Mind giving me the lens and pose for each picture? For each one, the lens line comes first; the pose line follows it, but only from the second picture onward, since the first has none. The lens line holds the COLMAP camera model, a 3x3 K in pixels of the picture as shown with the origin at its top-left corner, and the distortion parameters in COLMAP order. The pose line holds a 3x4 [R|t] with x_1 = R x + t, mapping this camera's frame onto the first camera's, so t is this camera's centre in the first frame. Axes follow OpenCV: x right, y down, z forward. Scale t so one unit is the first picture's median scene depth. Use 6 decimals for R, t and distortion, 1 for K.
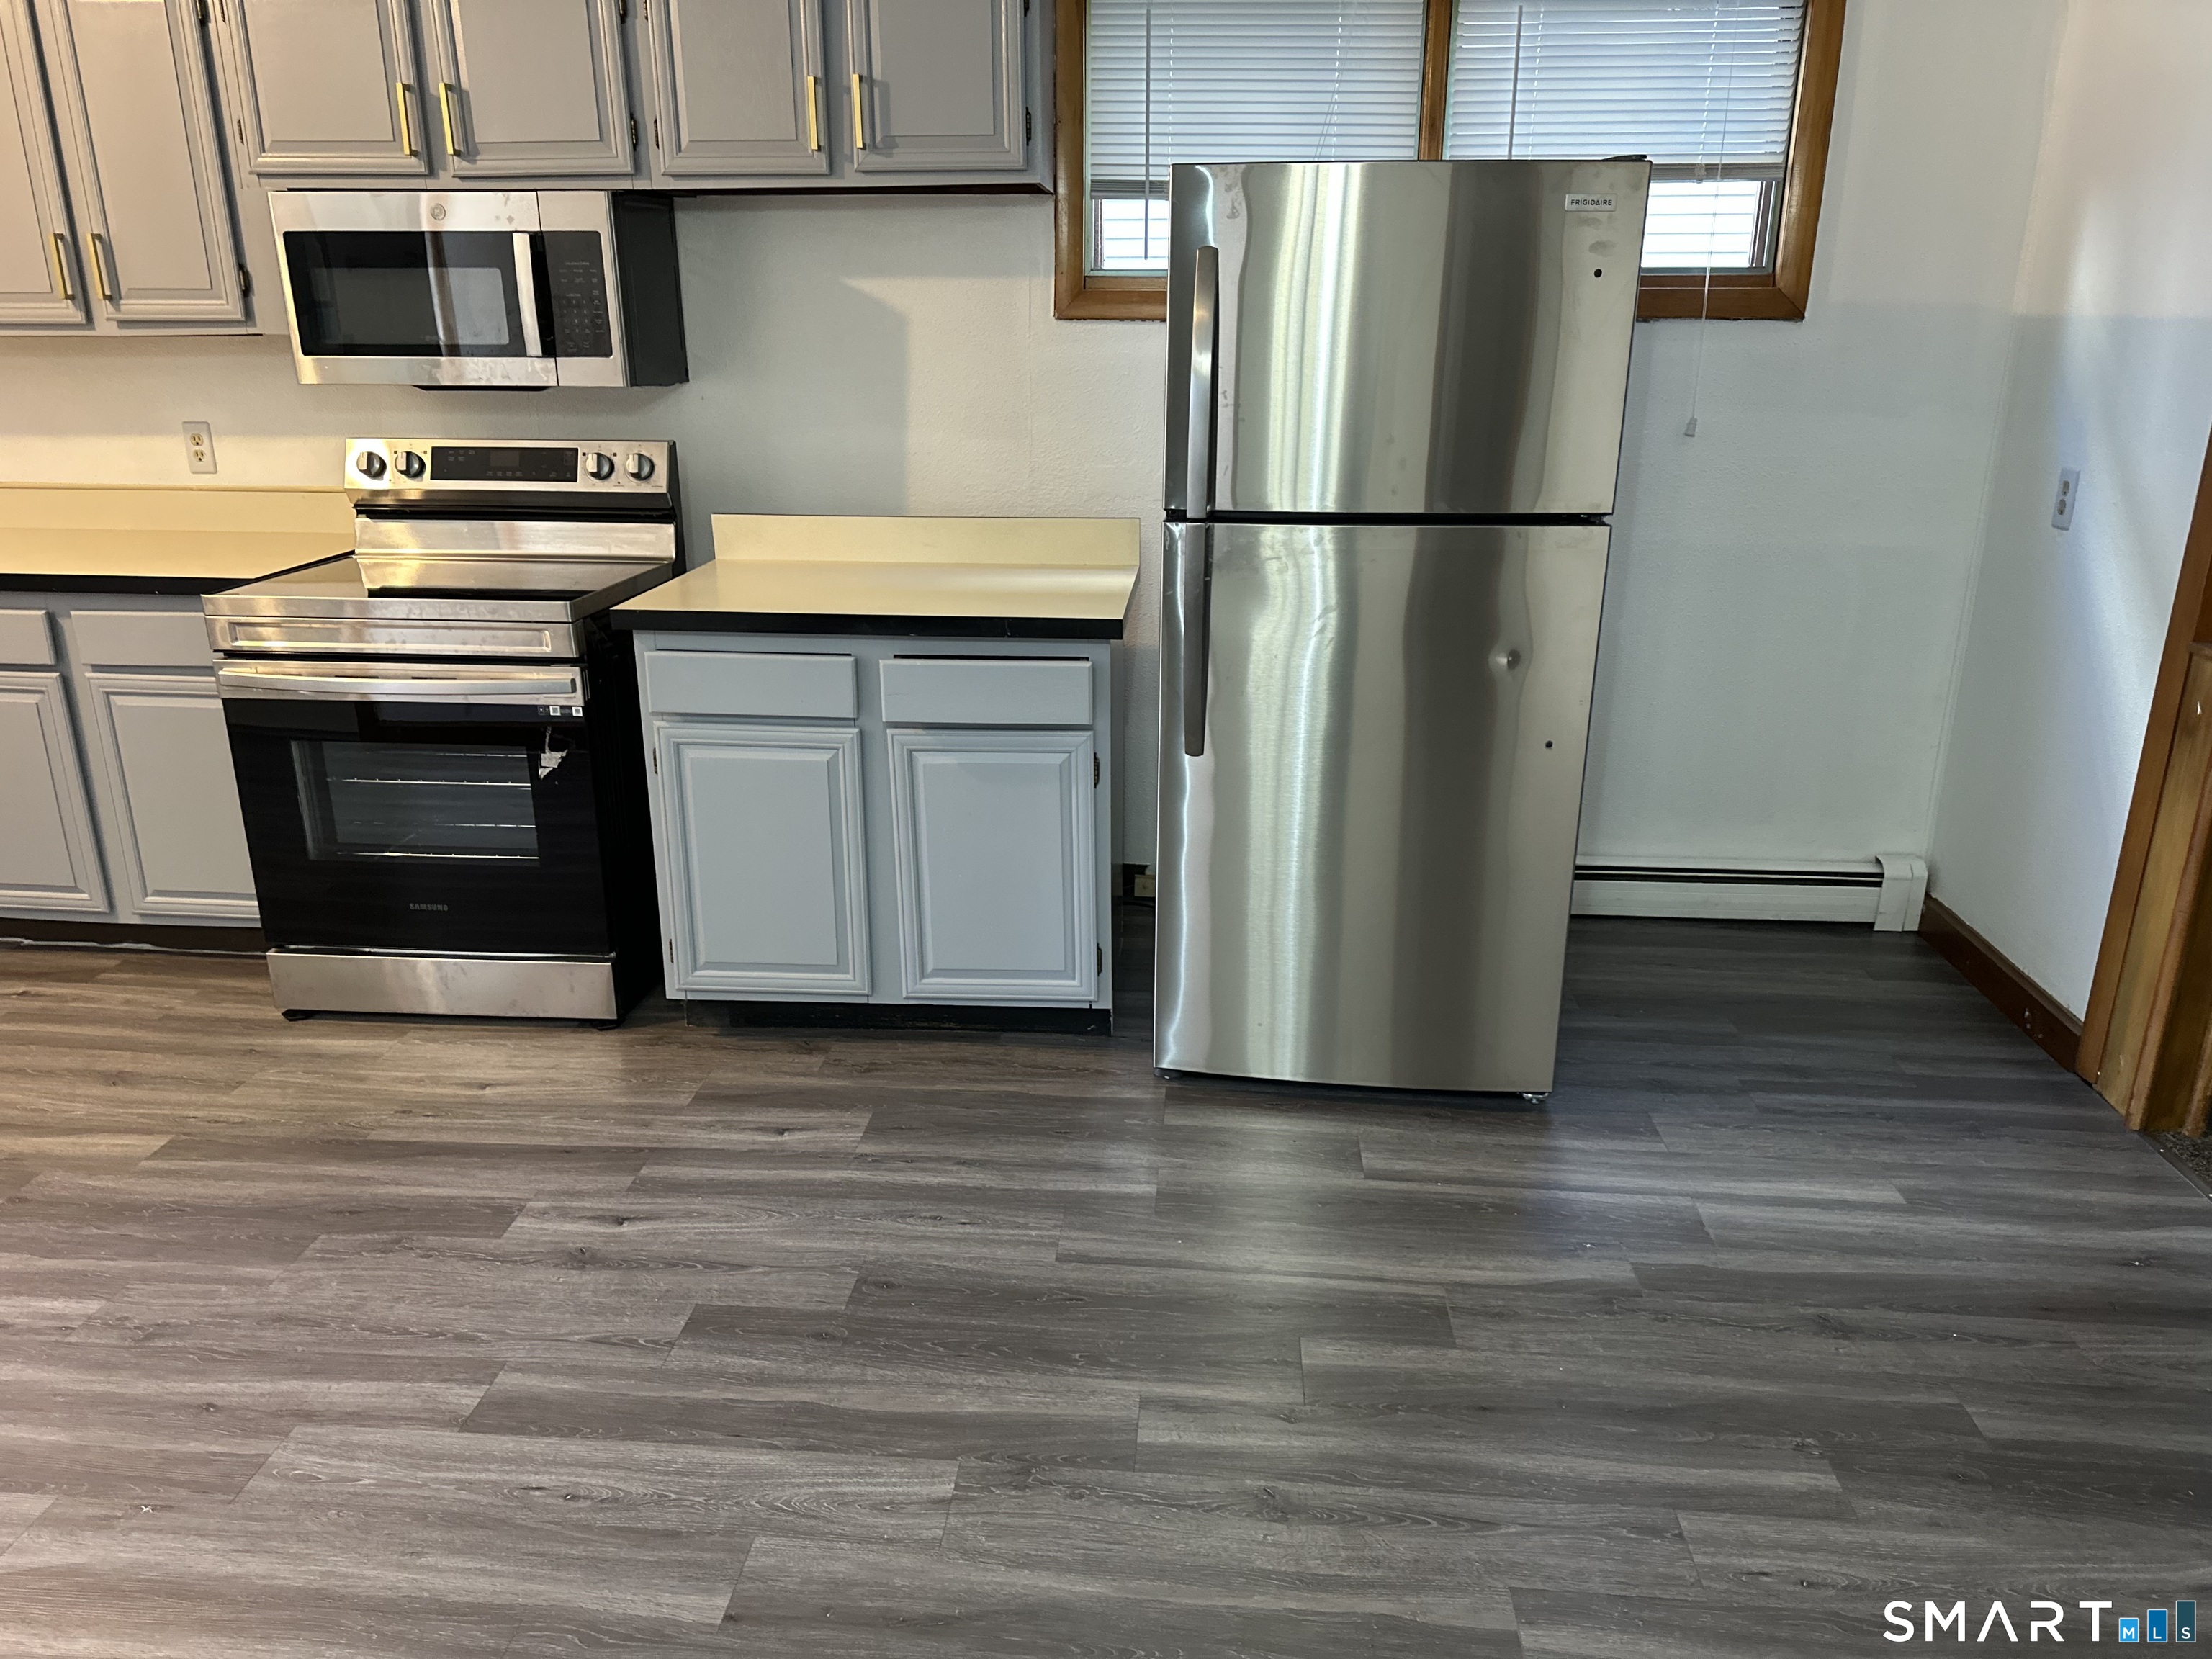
lens RADIAL K [[1461.3, 0, 1112.1], [0, 1461.3, 827.4], [0, 0, 1]] dist [-0.004293, -0.028795]
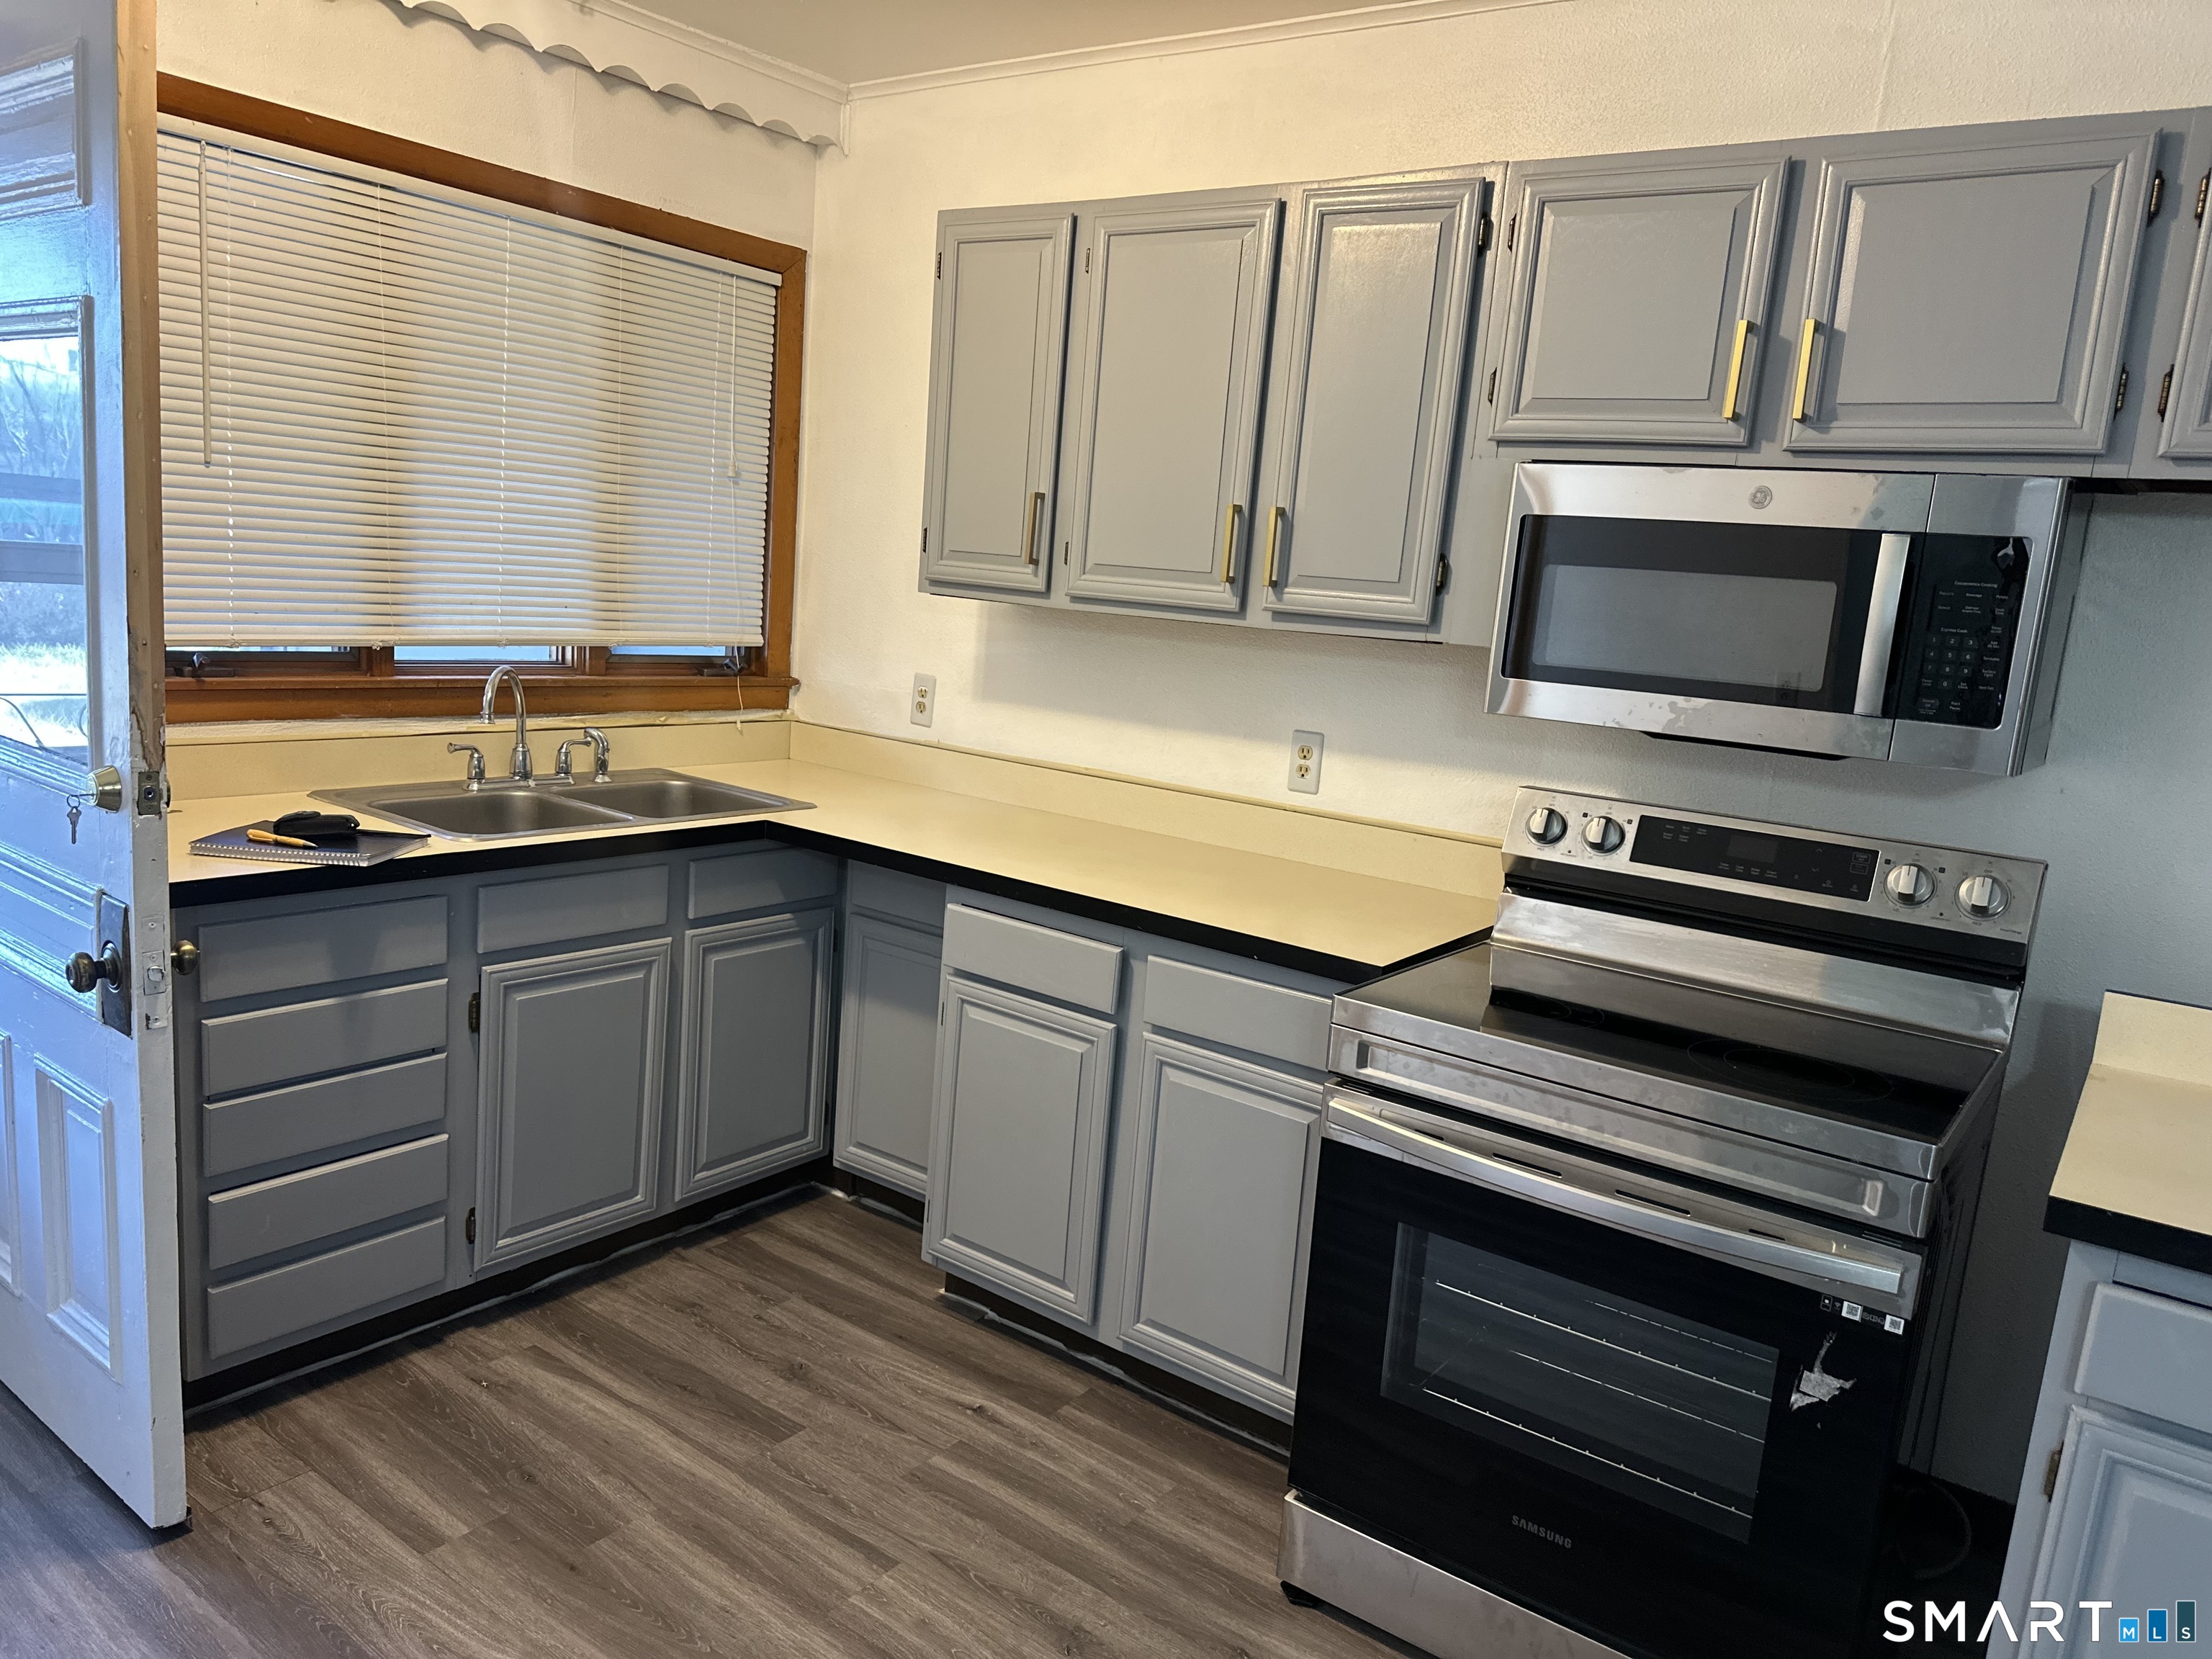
lens RADIAL K [[1523.6, 0, 1100.5], [0, 1523.6, 836.9], [0, 0, 1]] dist [0.002301, -0.059003]
pose [[0.830284, 0.139119, -0.539699, -0.294309], [-0.238234, 0.964012, -0.118009, -0.105877], [0.503859, 0.226556, 0.833546, 0.268442]]
